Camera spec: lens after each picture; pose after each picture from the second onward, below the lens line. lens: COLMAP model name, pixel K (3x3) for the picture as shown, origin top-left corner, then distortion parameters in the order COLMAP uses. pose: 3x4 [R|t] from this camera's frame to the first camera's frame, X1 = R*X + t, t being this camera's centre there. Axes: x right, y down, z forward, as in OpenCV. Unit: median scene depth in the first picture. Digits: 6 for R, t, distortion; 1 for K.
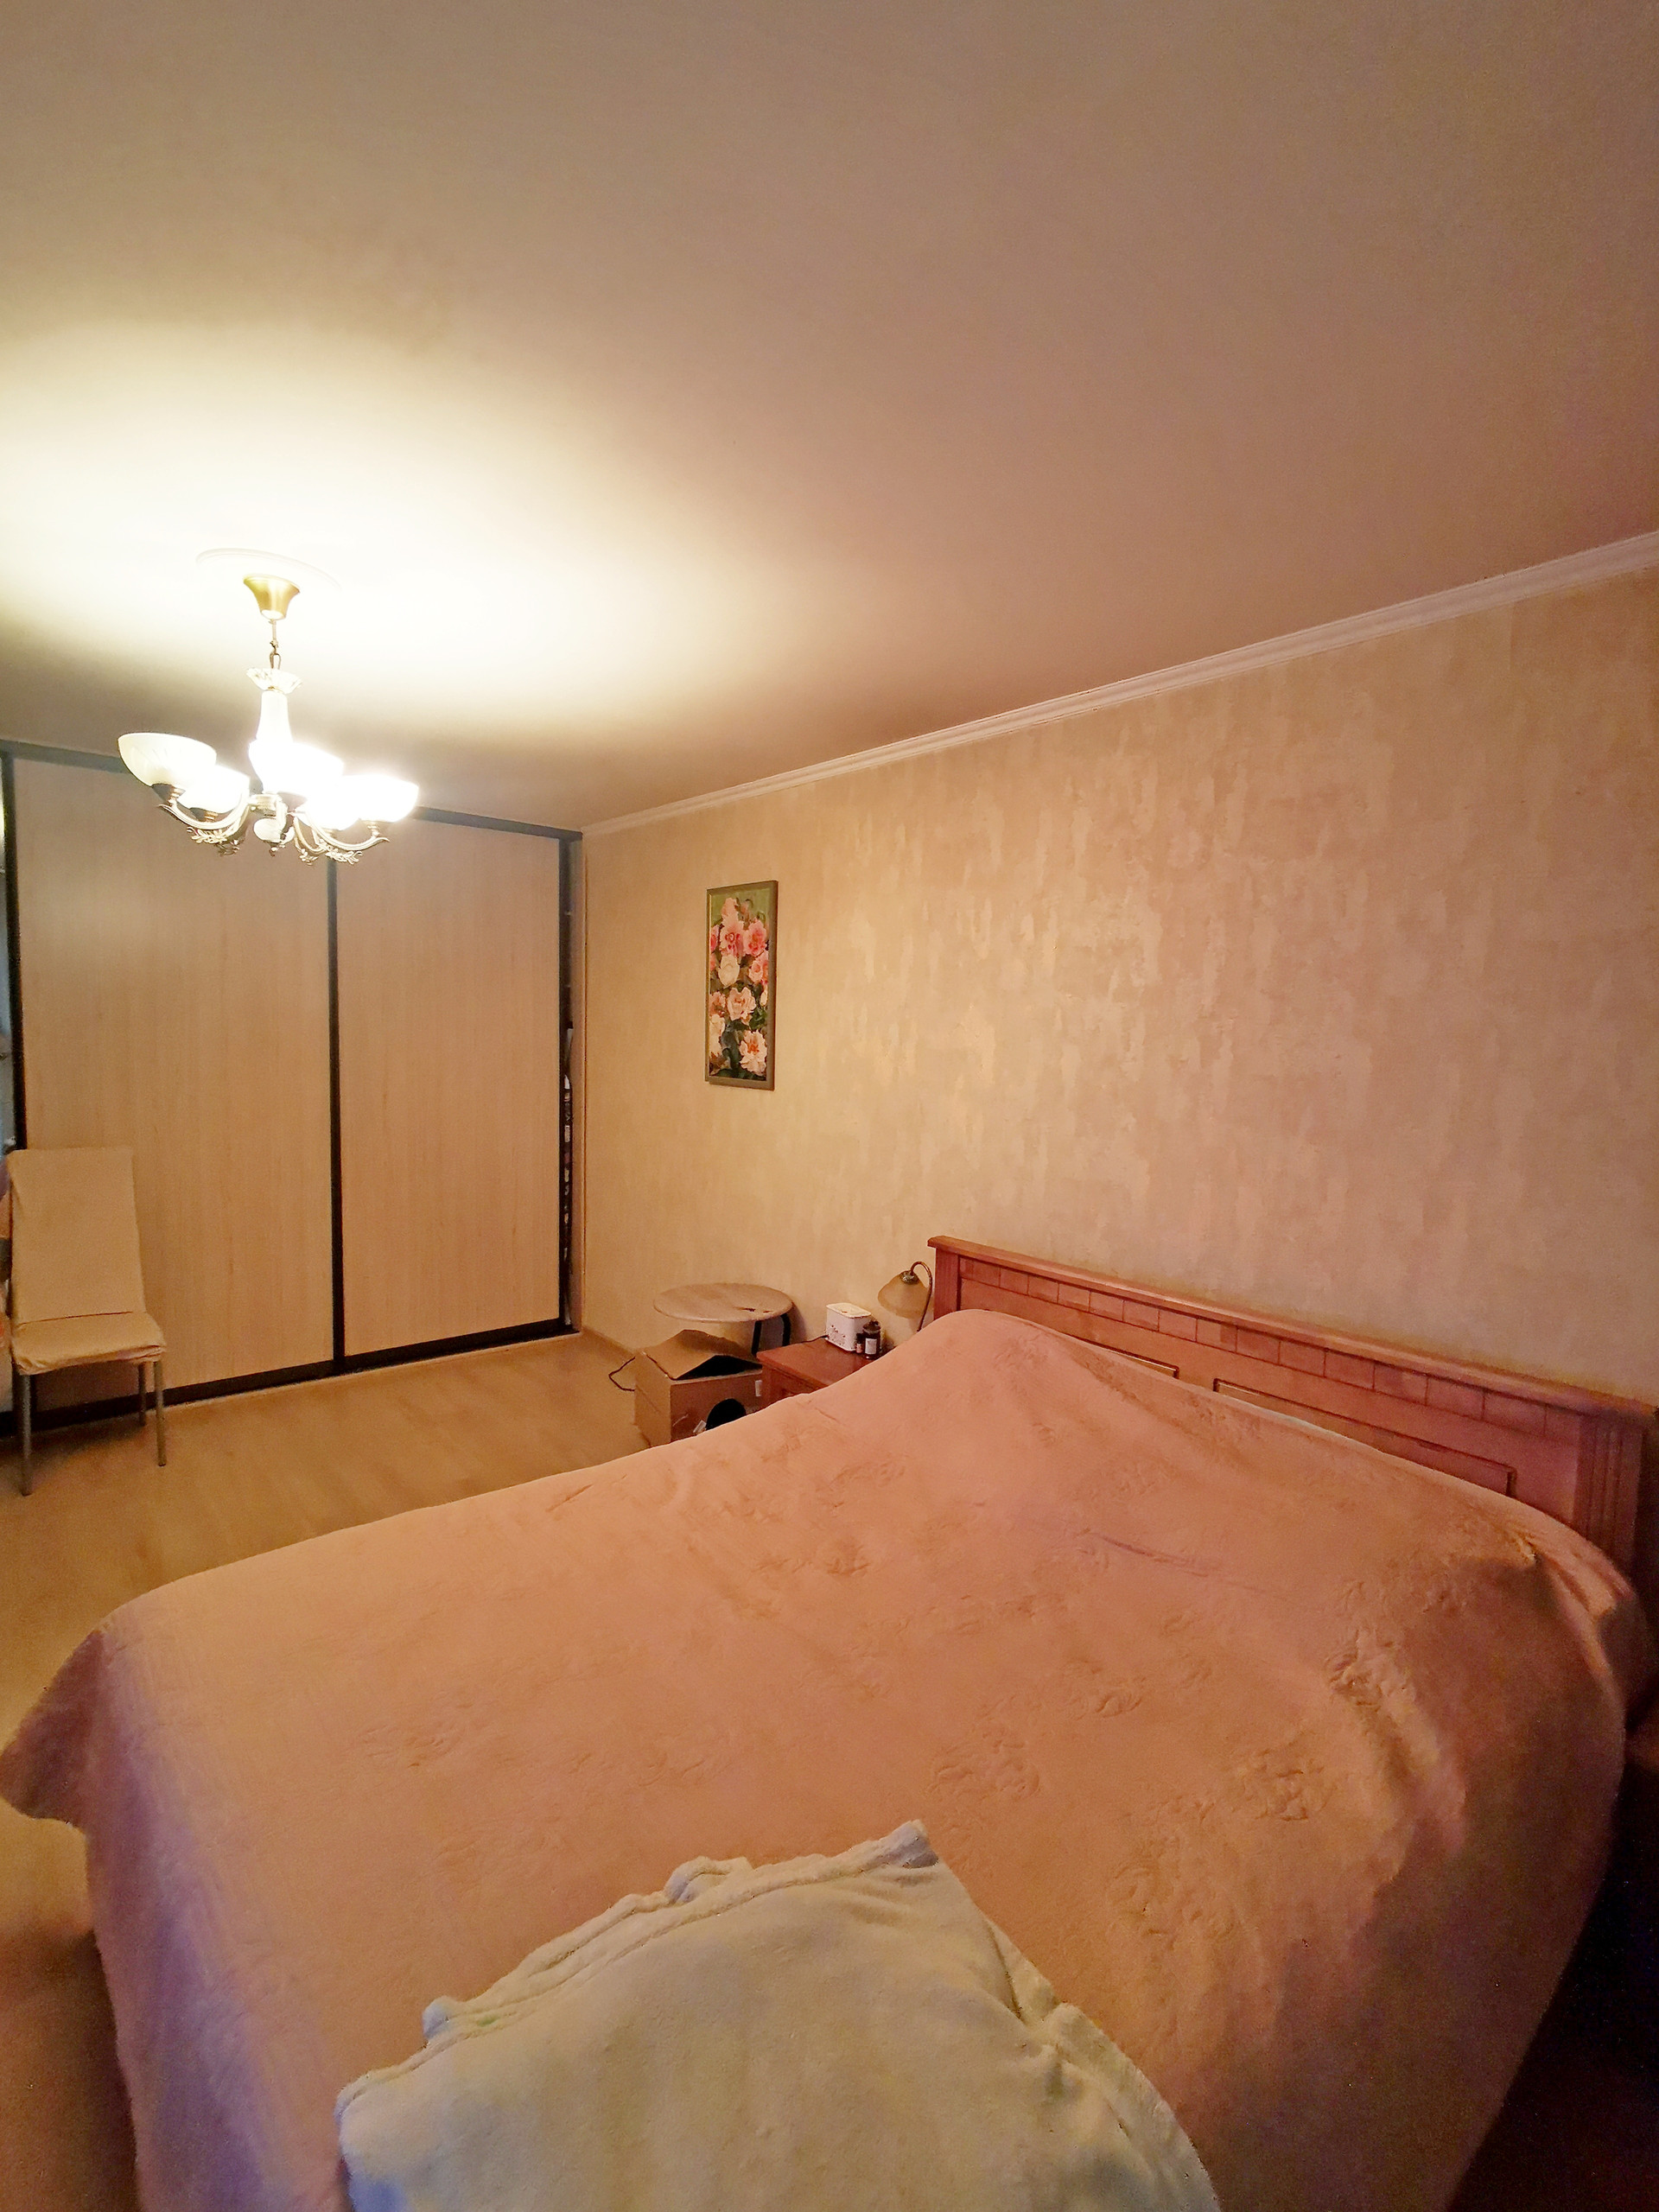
lens RADIAL K [[1013.5, 0, 829.5], [0, 1013.5, 1106.0], [0, 0, 1]] dist [-0.018608, 0.013142]
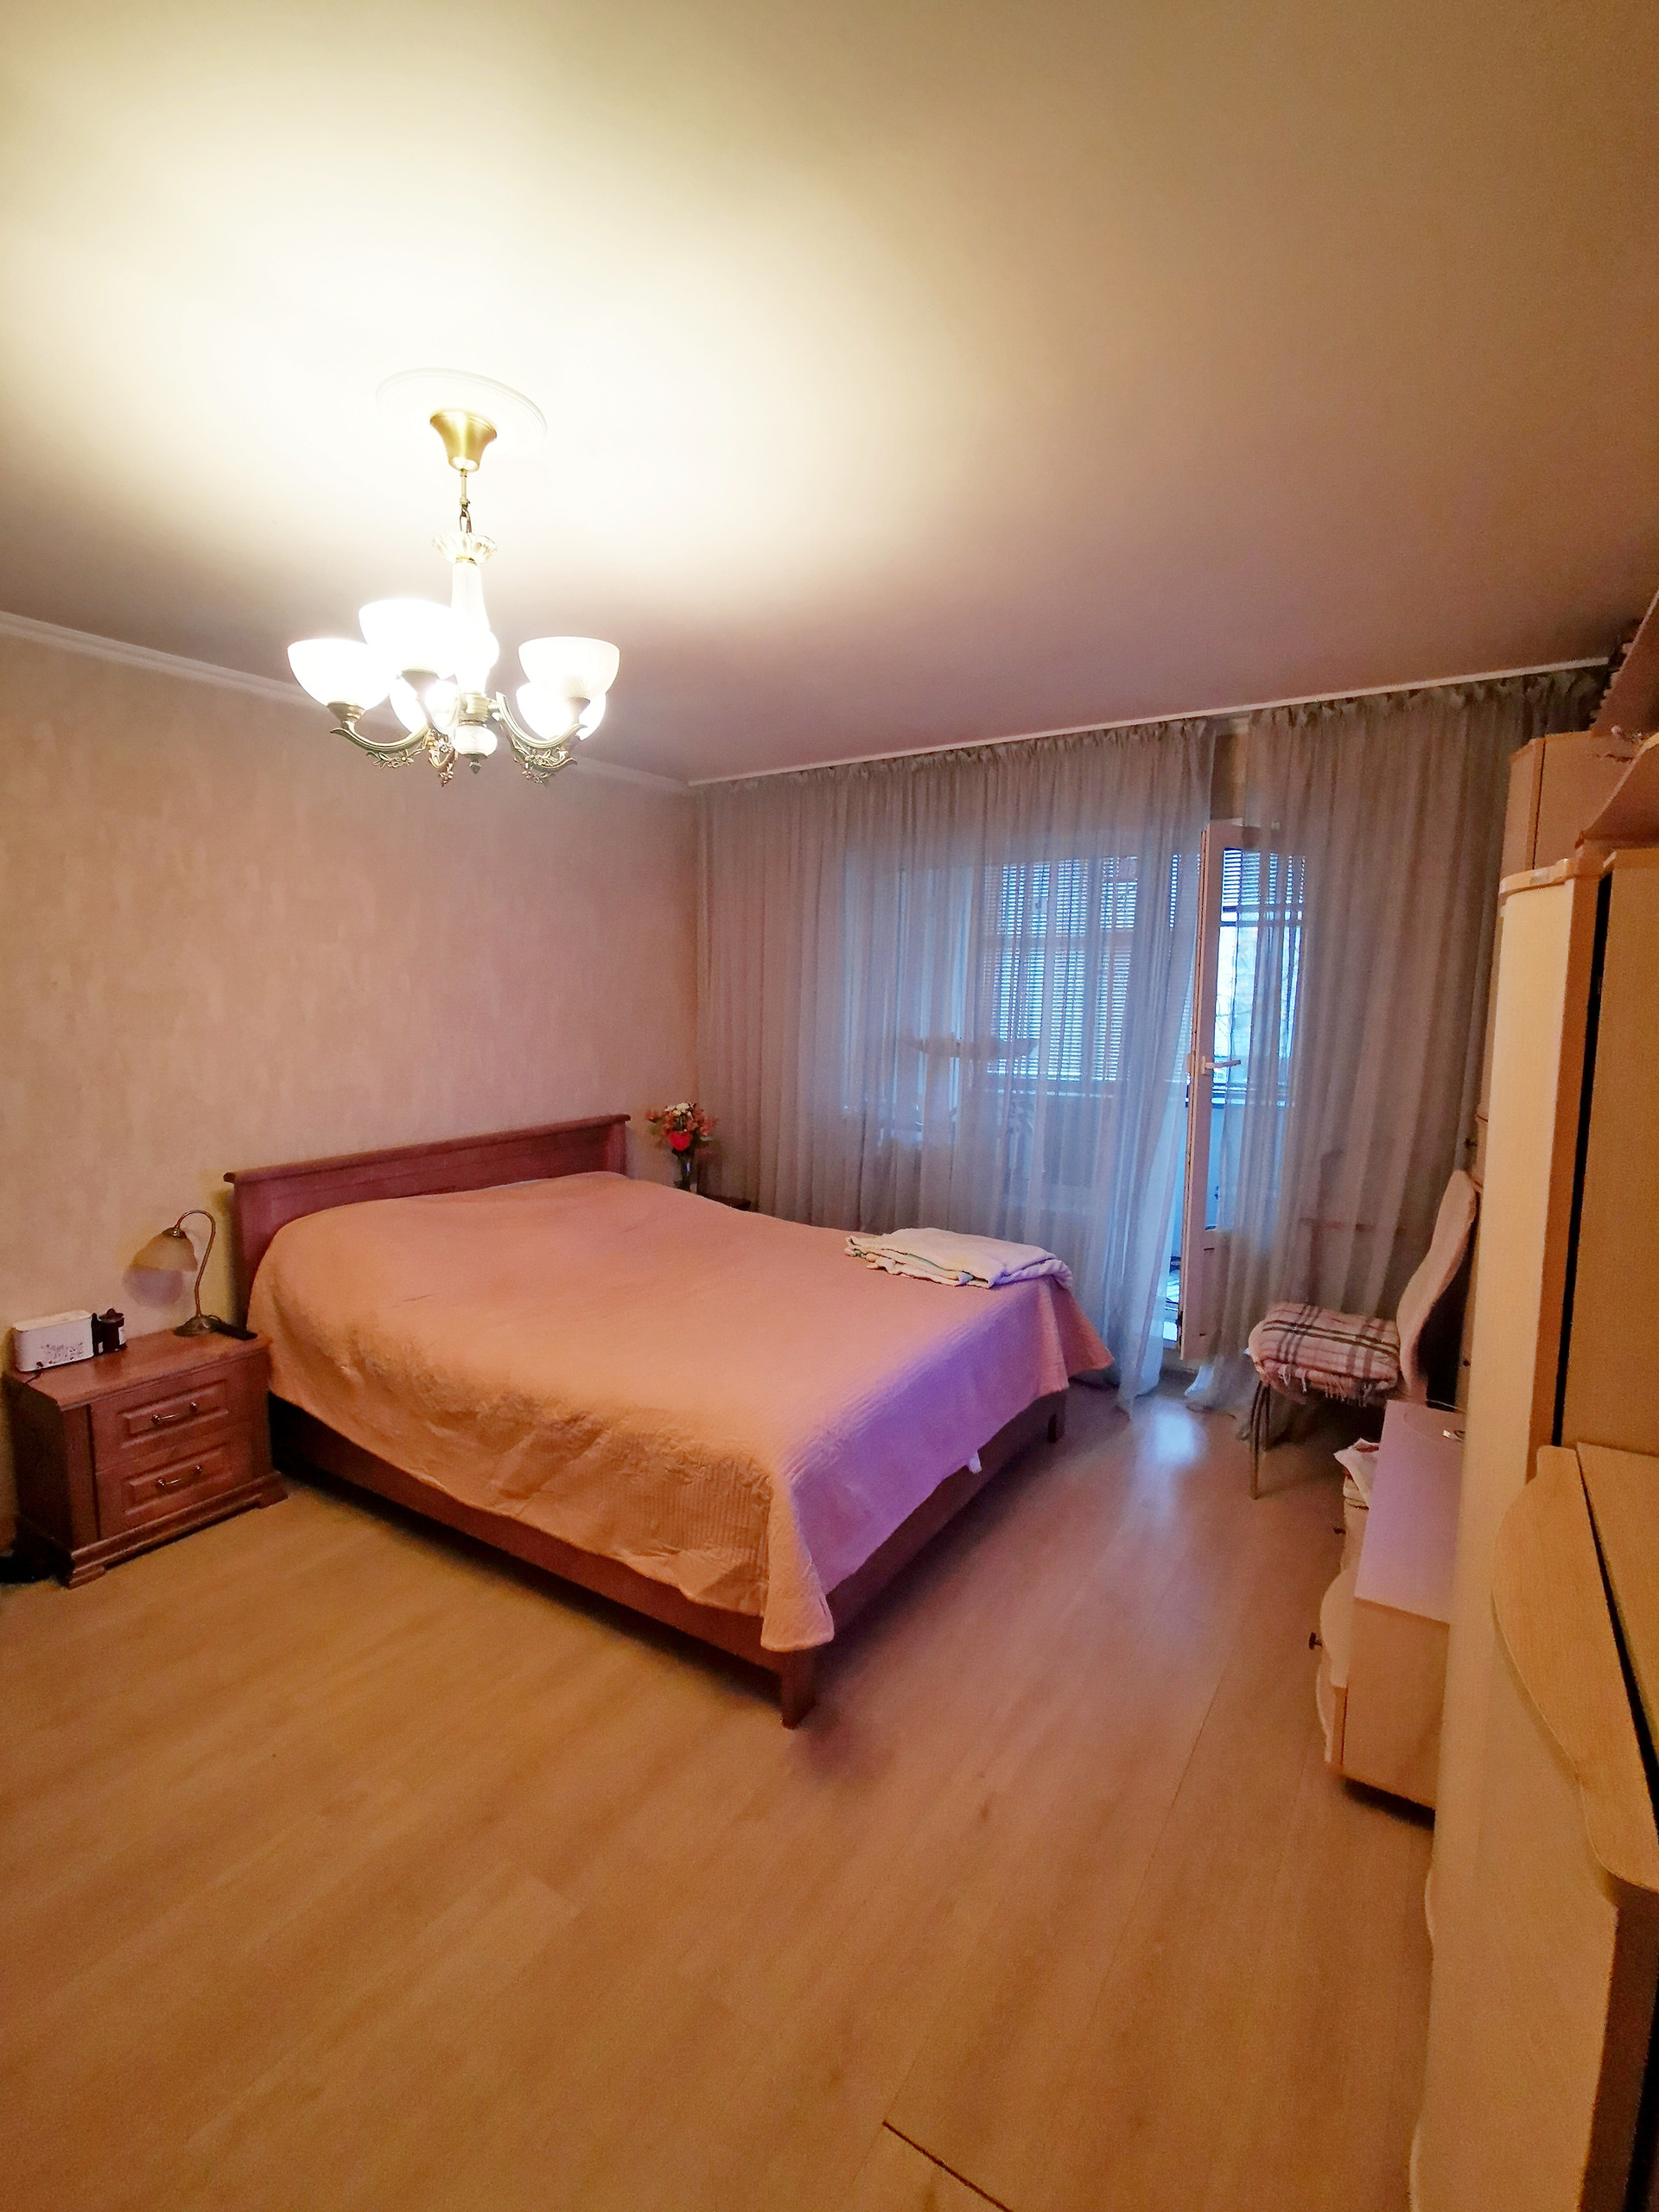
lens RADIAL K [[1013.5, 0, 829.5], [0, 1013.5, 1106.0], [0, 0, 1]] dist [-0.018608, 0.013142]
pose [[-0.293606, -0.144282, 0.944975, -0.794745], [0.063272, 0.983443, 0.169814, -0.056144], [-0.953830, 0.109649, -0.279616, 0.546541]]
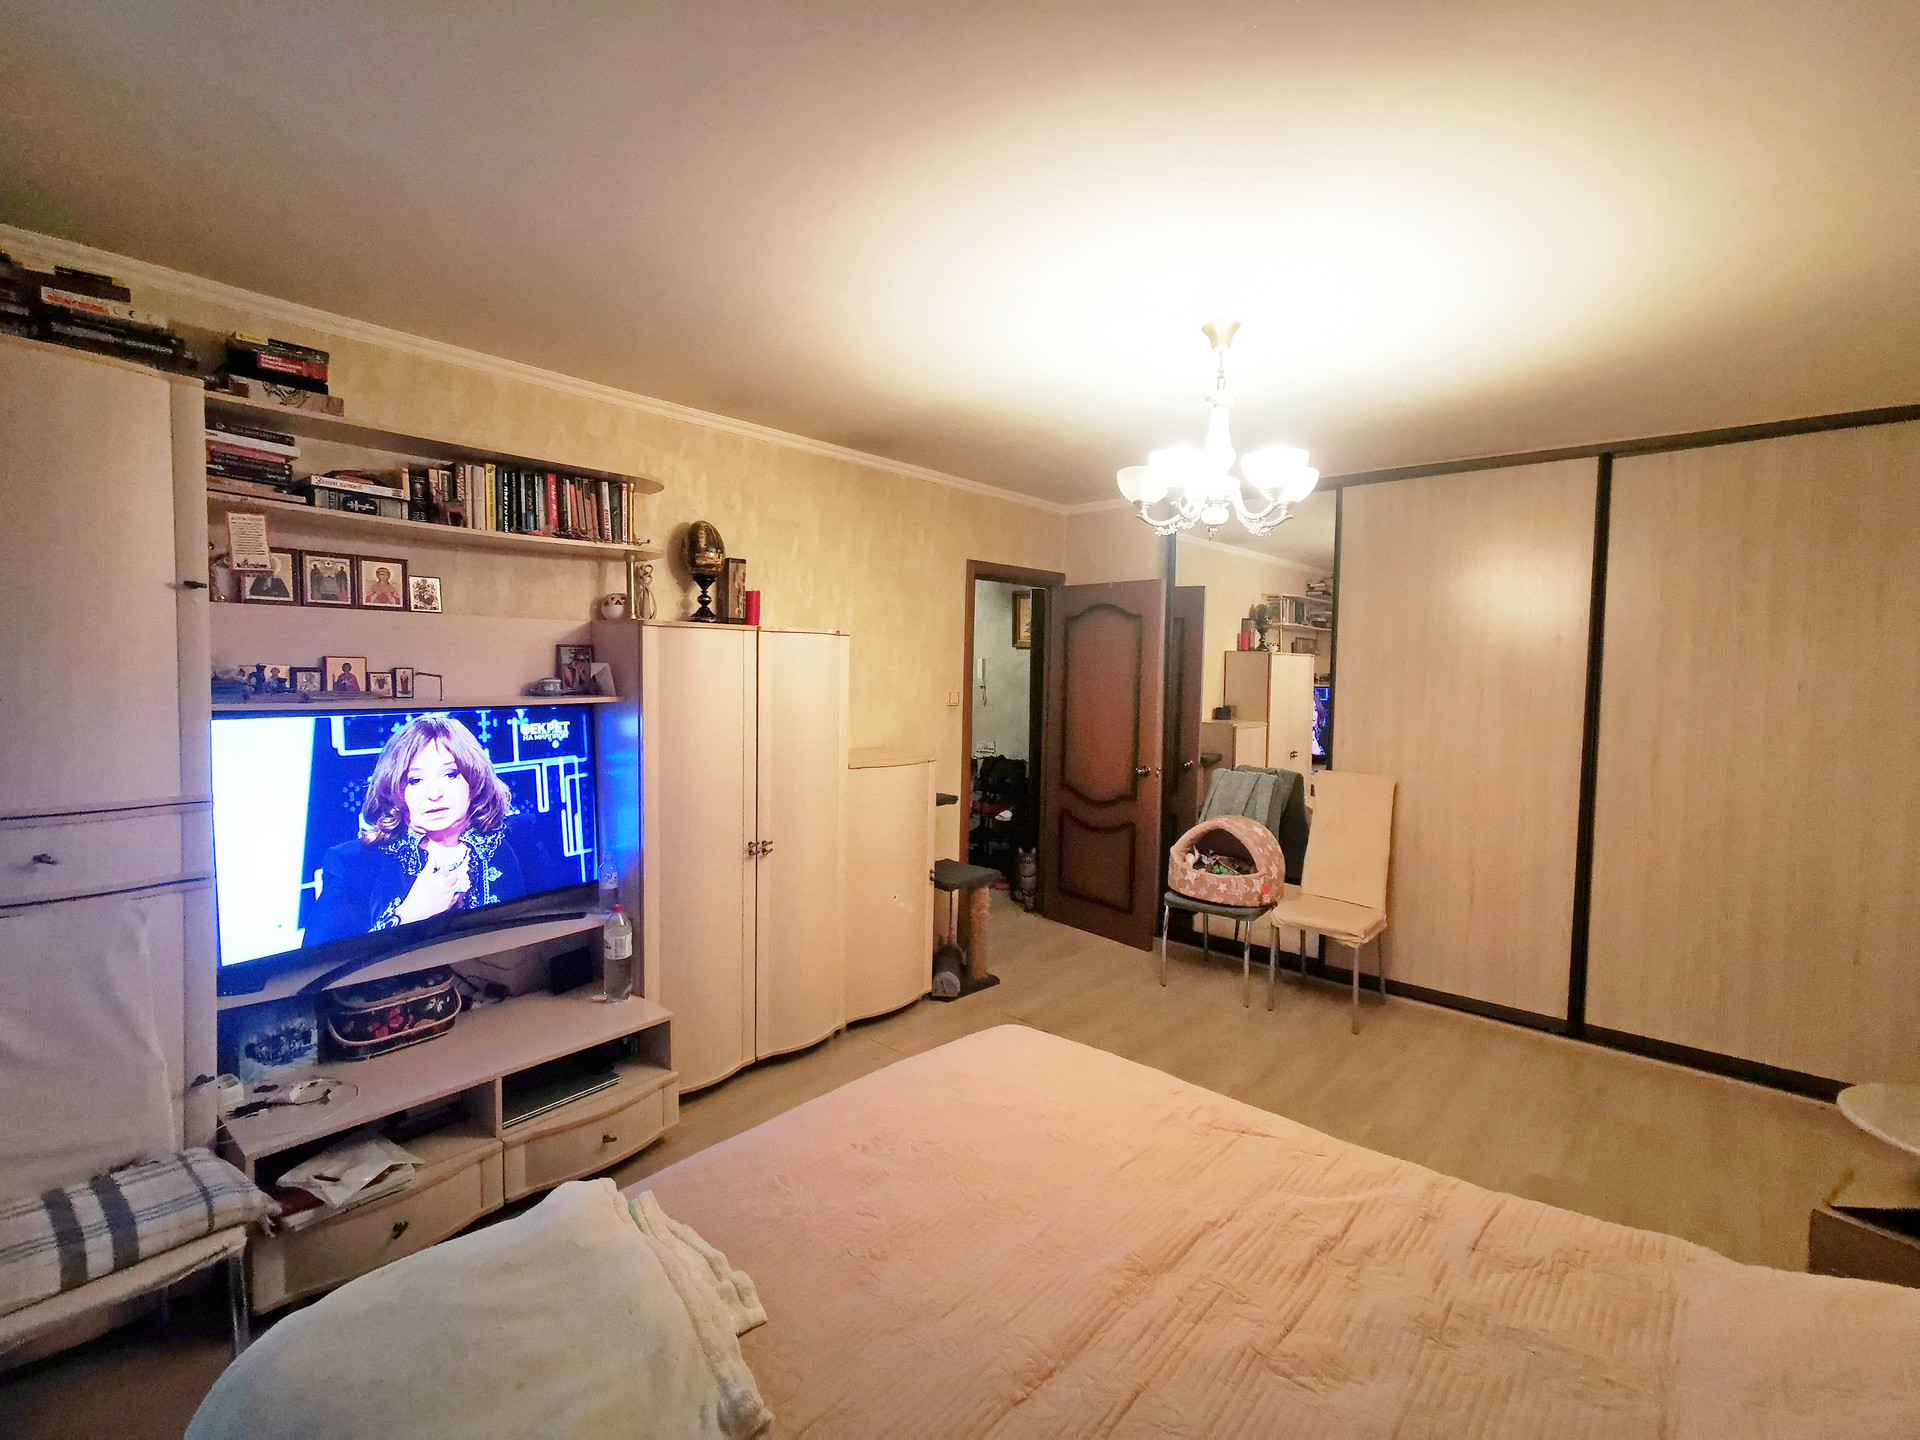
lens RADIAL K [[879.7, 0, 954.8], [0, 879.7, 719.2], [0, 0, 1]] dist [-0.018608, 0.013142]
pose [[0.171954, 0.045773, -0.984041, 0.280495], [-0.098762, 0.994688, 0.029010, -0.008677], [0.980142, 0.092197, 0.175561, 0.282015]]
